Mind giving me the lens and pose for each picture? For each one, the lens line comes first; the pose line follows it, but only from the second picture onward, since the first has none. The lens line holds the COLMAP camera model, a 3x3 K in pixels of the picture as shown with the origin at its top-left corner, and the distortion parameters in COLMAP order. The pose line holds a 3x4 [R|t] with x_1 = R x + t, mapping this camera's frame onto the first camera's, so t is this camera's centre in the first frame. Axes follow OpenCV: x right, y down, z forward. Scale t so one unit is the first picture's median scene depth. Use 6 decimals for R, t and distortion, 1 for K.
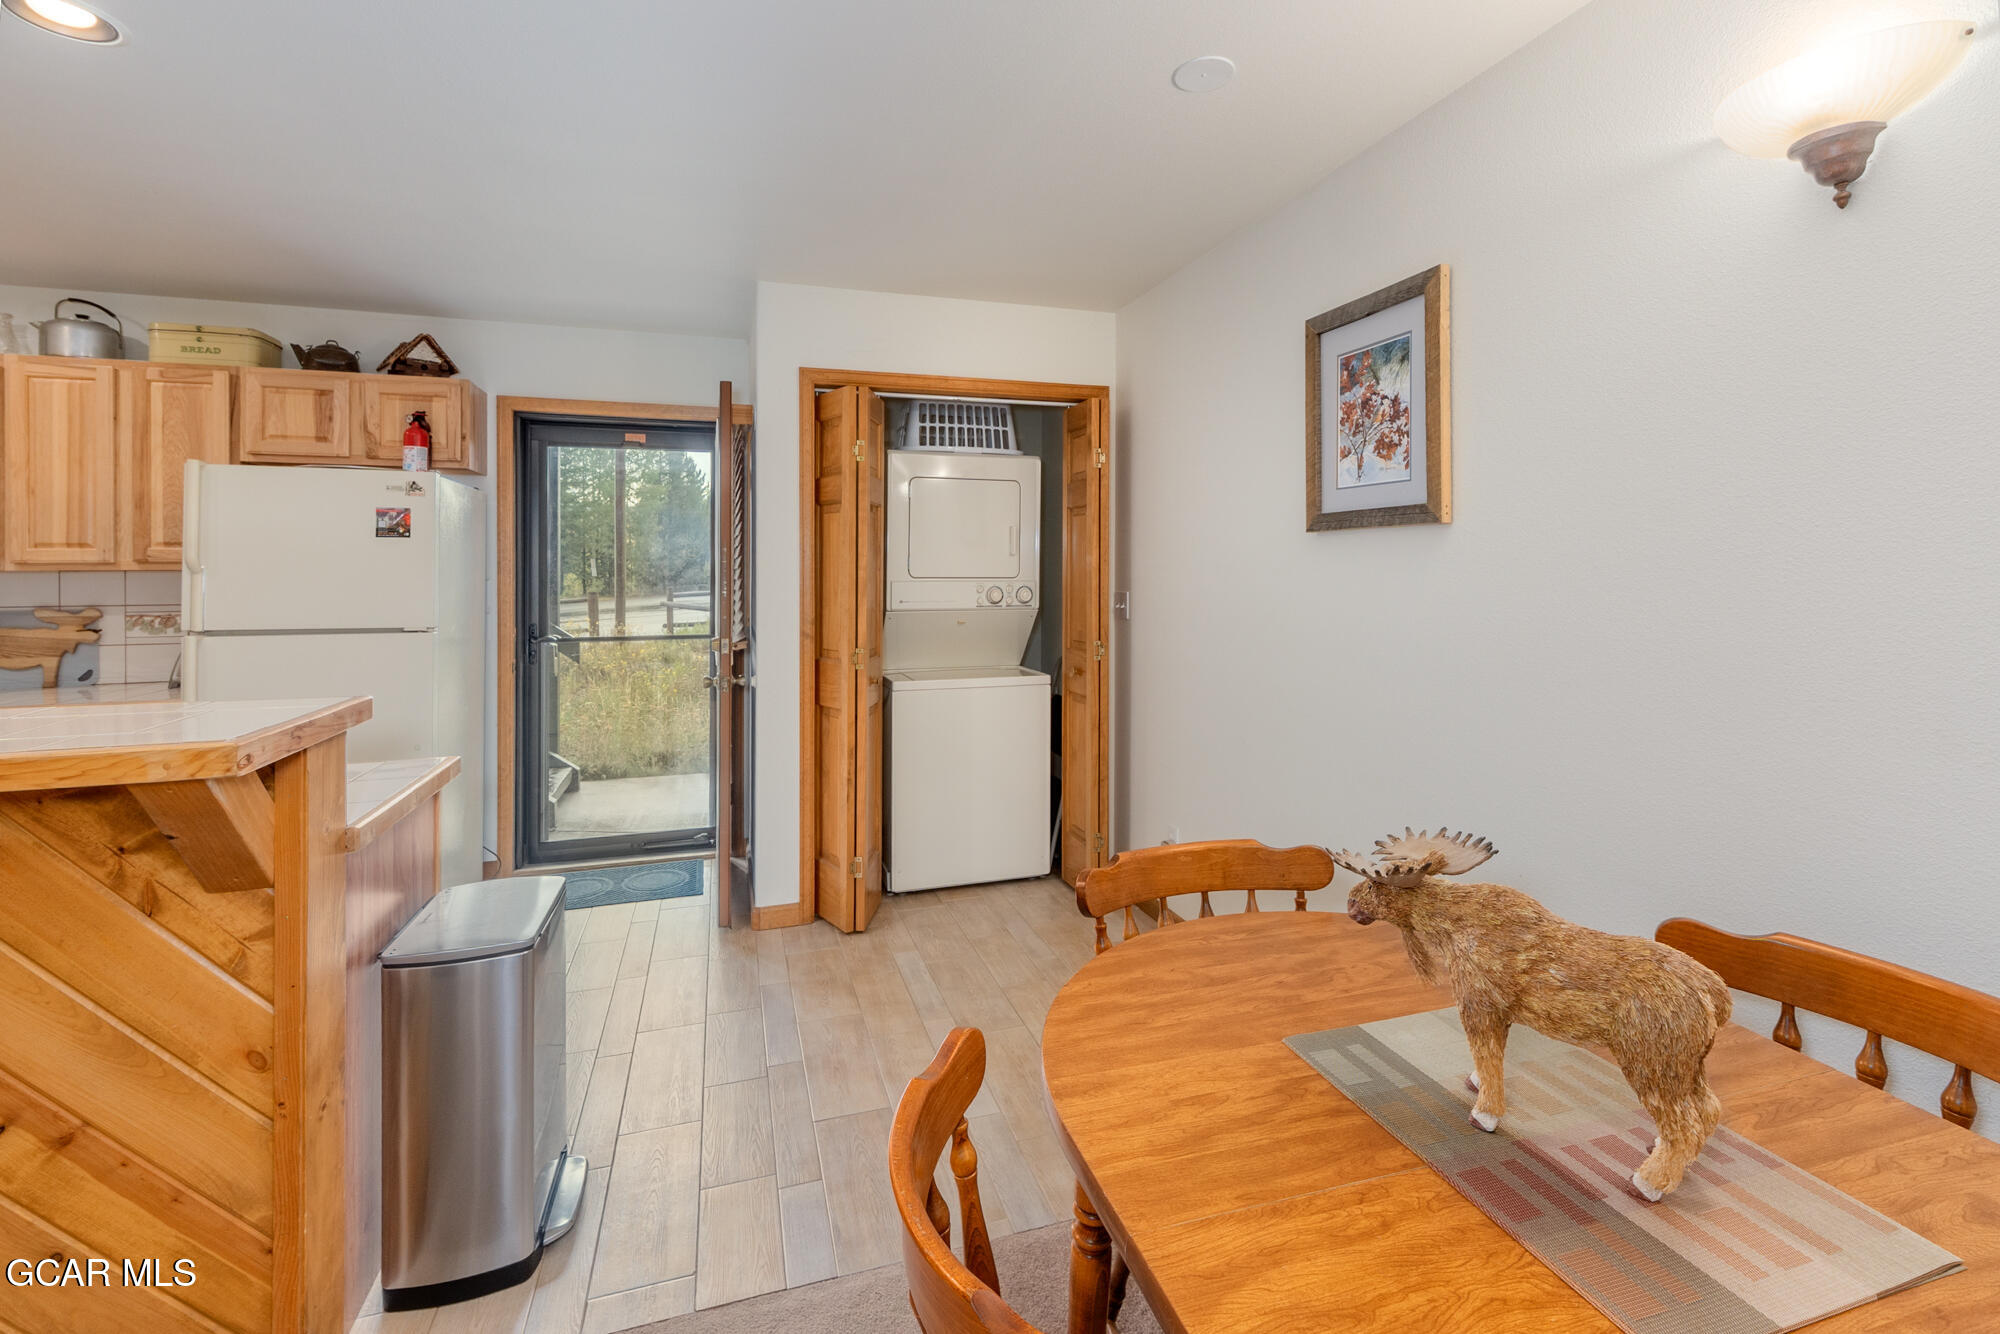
lens RADIAL K [[847.2, 0, 993.7], [0, 847.2, 565.9], [0, 0, 1]] dist [0.000089, -0.000042]
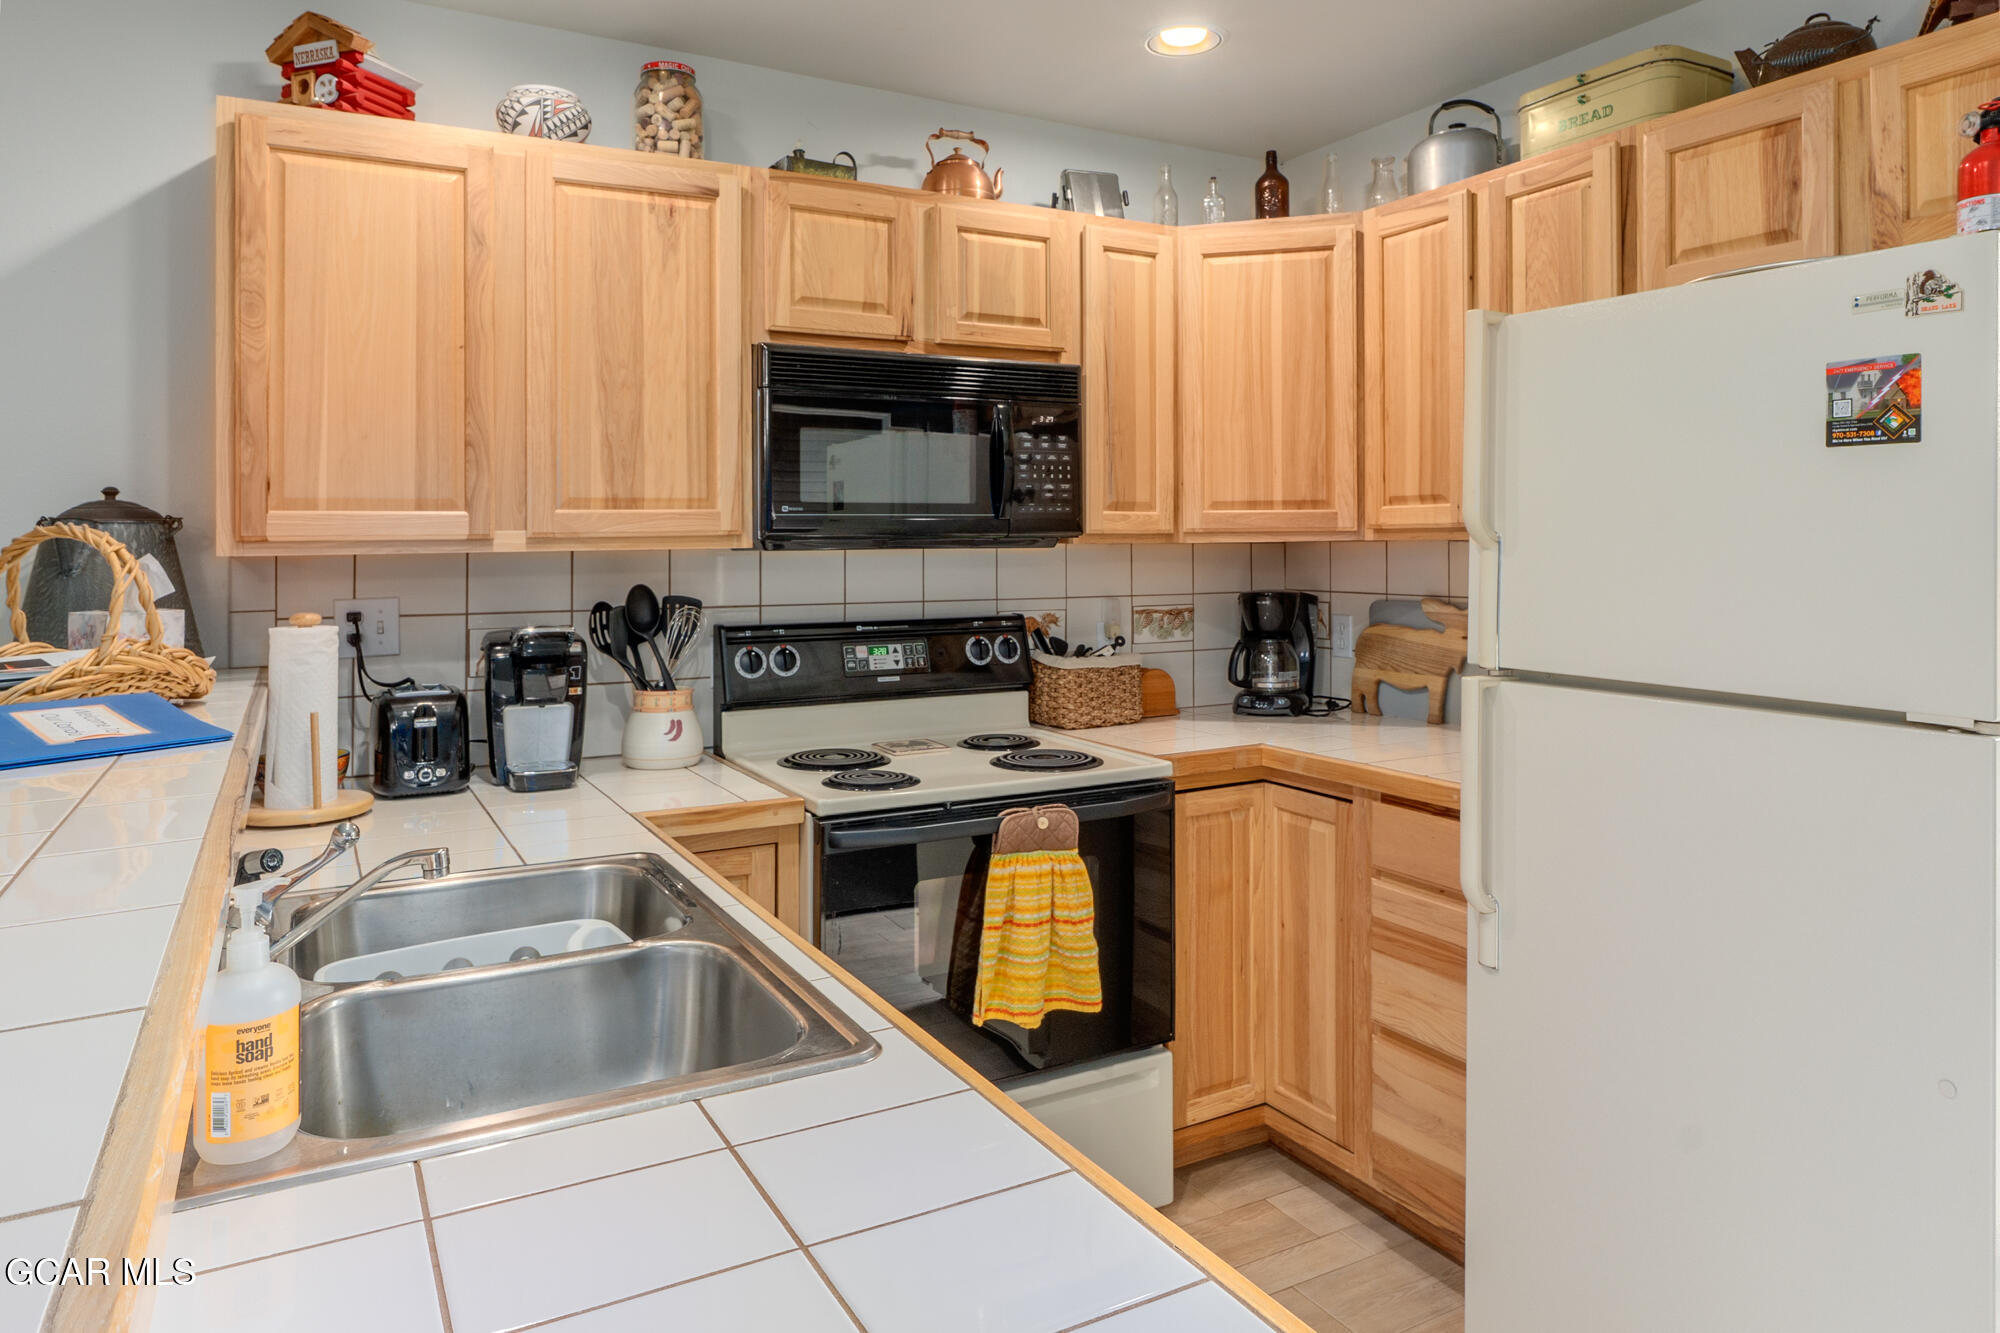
lens RADIAL K [[1265.0, 0, 999.7], [0, 1265.0, 535.4], [0, 0, 1]] dist [0.001757, 0.001536]
pose [[0.204220, -0.004798, -0.978913, -0.252389], [0.010329, 0.999943, -0.002746, 0.001029], [0.978871, -0.009550, 0.204257, 0.497700]]
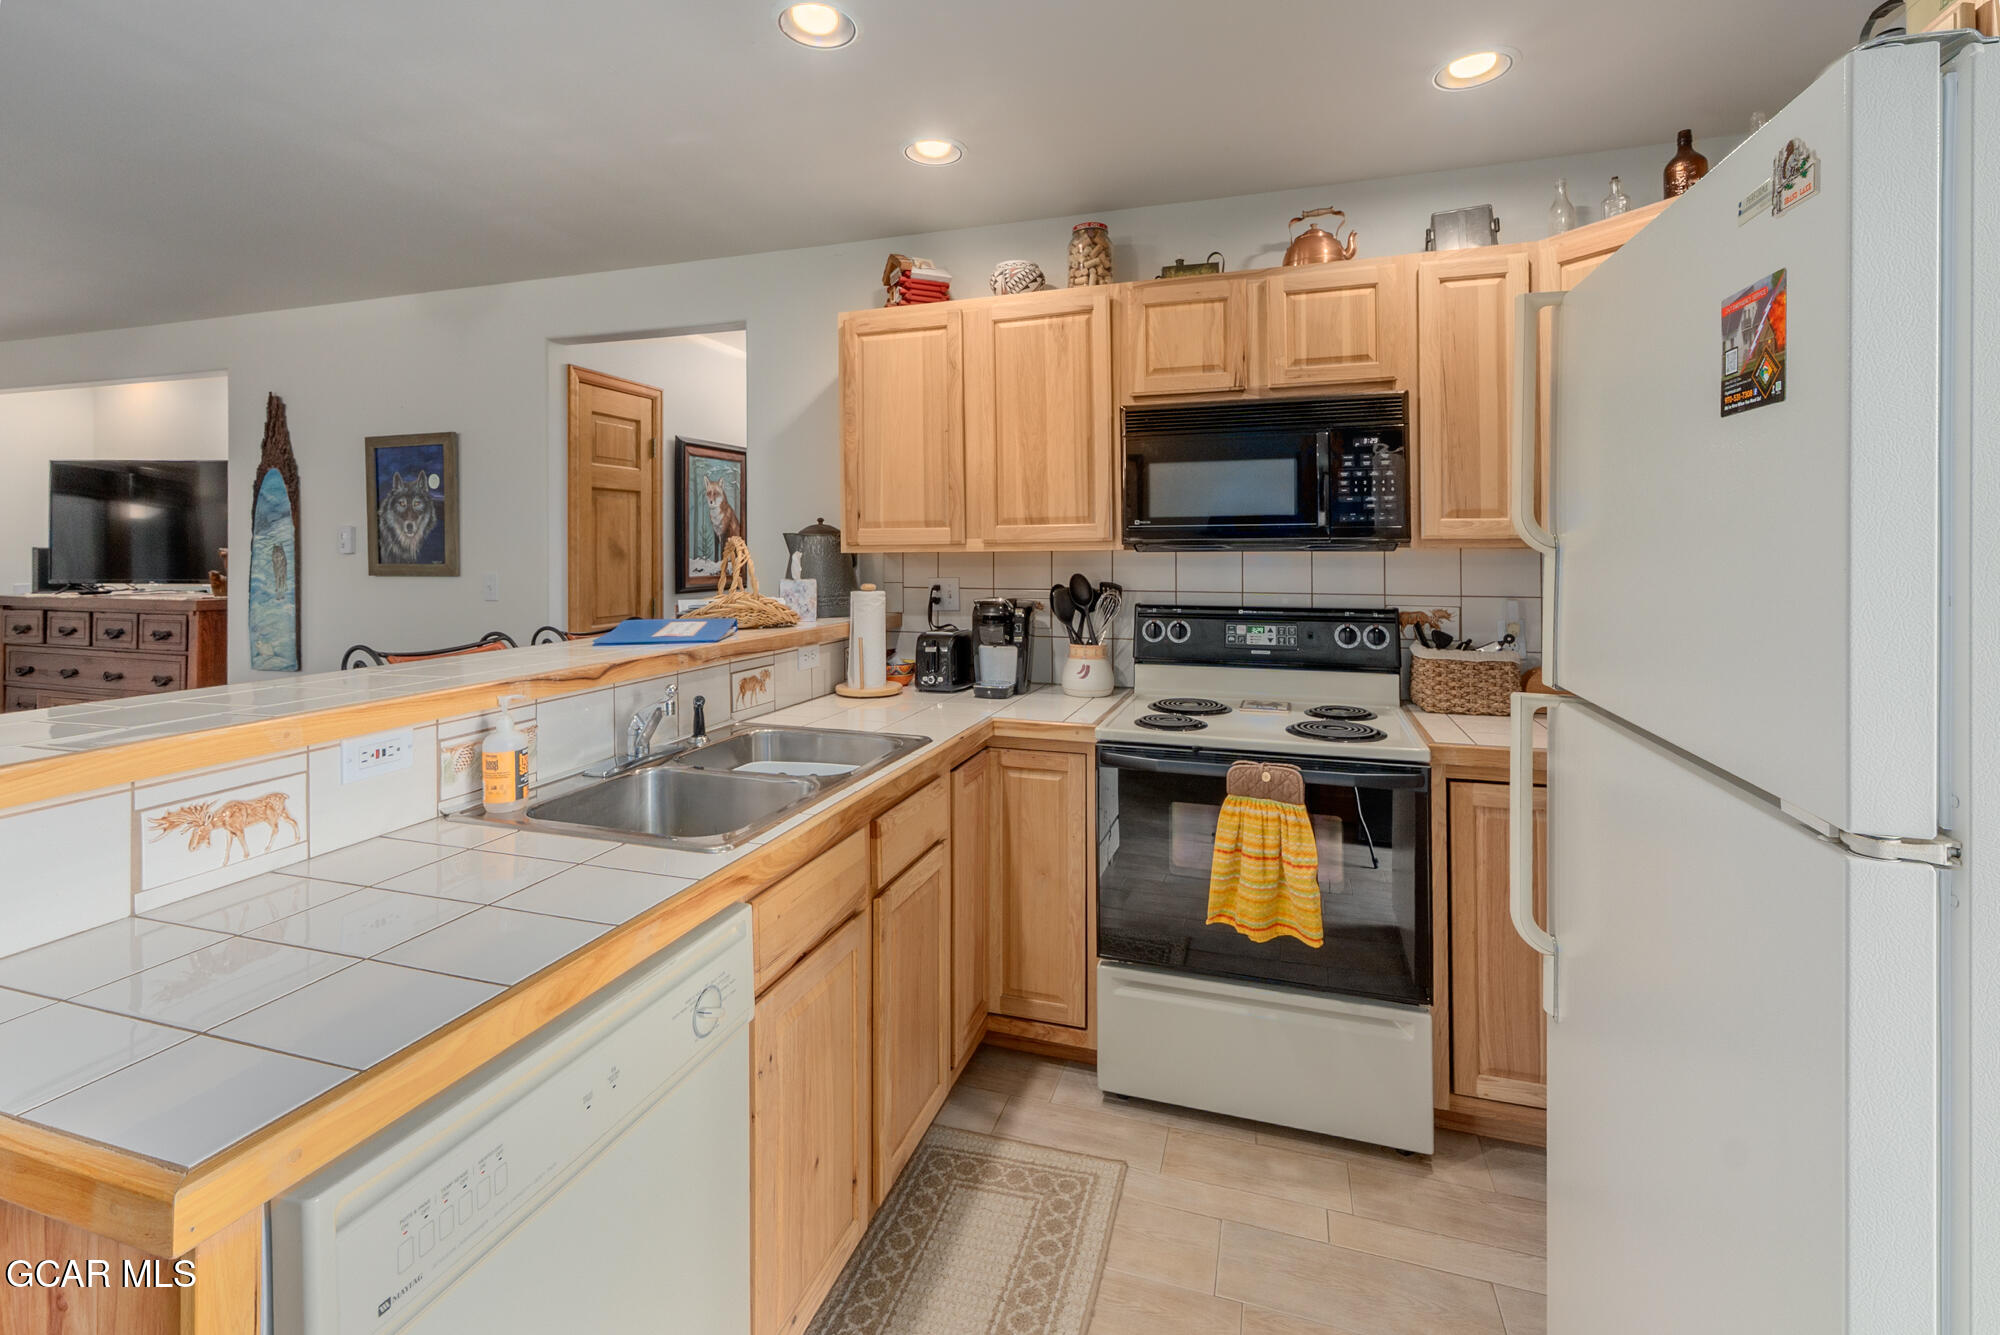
lens RADIAL K [[891.1, 0, 991.5], [0, 891.1, 552.1], [0, 0, 1]] dist [0.012948, -0.000057]
pose [[-0.578791, 0.006199, -0.815452, -0.341634], [0.007629, 0.999969, 0.002187, 0.004411], [0.815440, -0.004955, -0.578820, 0.885276]]
